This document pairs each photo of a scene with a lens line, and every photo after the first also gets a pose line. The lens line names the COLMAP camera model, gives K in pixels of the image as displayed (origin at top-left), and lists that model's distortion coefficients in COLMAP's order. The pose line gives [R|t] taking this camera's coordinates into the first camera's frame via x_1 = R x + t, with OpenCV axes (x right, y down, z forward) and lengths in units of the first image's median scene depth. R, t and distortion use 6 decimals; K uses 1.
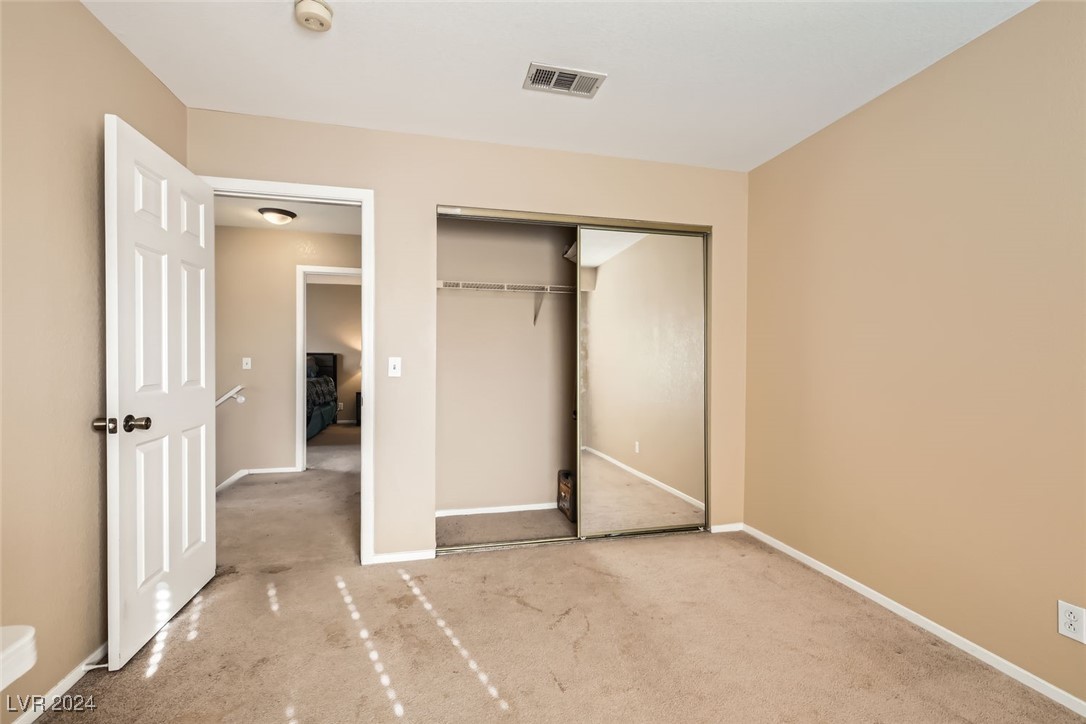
lens RADIAL K [[461.3, 0, 540.2], [0, 461.3, 362.9], [0, 0, 1]] dist [0.008418, -0.000548]
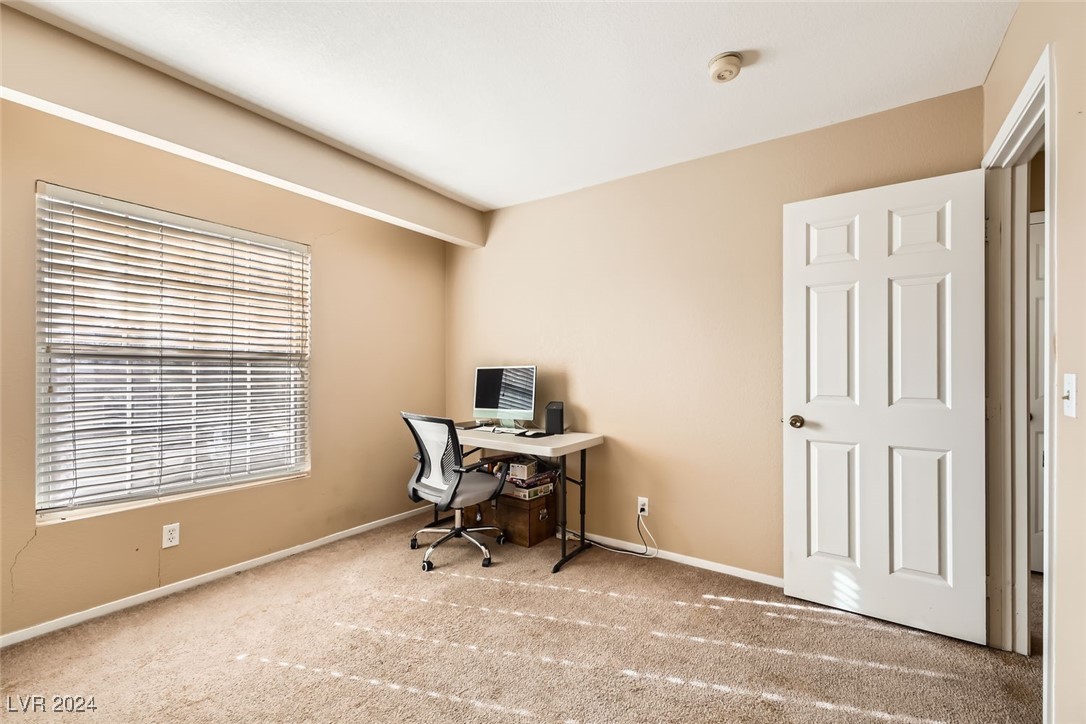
lens RADIAL K [[461.3, 0, 540.5], [0, 461.3, 364.7], [0, 0, 1]] dist [0.008418, -0.000548]
pose [[-0.743484, -0.014819, -0.668589, 0.514895], [-0.008675, 0.999884, -0.012515, -0.010292], [0.668697, -0.003504, -0.743527, 1.352000]]
